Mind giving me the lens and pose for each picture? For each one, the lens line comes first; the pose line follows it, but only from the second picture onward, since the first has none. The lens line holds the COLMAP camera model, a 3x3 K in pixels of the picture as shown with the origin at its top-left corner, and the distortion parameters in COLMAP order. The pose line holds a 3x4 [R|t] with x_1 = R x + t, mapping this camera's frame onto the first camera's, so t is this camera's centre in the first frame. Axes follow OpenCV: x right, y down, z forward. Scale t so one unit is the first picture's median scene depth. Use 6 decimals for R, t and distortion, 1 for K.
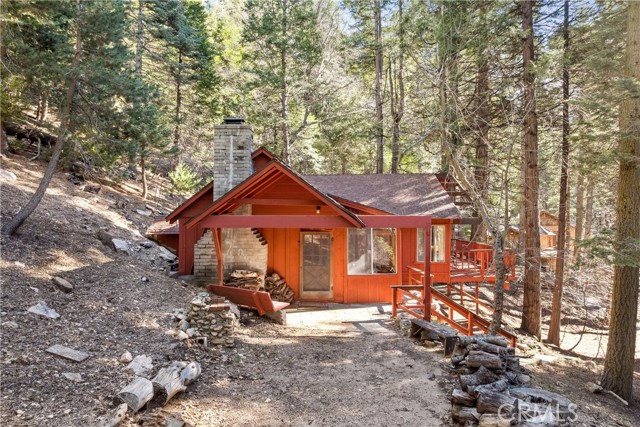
lens RADIAL K [[432.8, 0, 320.0], [0, 432.8, 213.5], [0, 0, 1]] dist [0.001644, 0.000621]
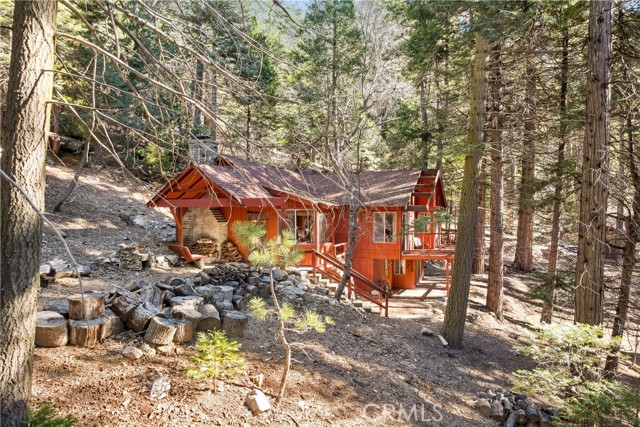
lens RADIAL K [[442.0, 0, 320.0], [0, 442.0, 213.5], [0, 0, 1]] dist [0.000467, 0.001781]
pose [[0.956945, -0.005562, -0.290216, 0.633557], [0.002821, 0.999947, -0.009860, 0.058988], [0.290256, 0.008617, 0.956910, -0.337705]]
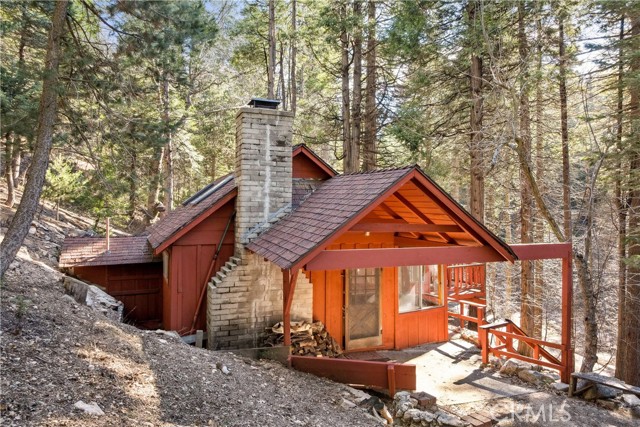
lens RADIAL K [[442.0, 0, 320.0], [0, 442.0, 213.5], [0, 0, 1]] dist [0.000467, 0.001781]
pose [[0.923397, 0.002426, 0.383839, -0.393172], [-0.000443, 0.999986, -0.005254, -0.036564], [-0.383846, 0.004682, 0.923385, 0.324627]]
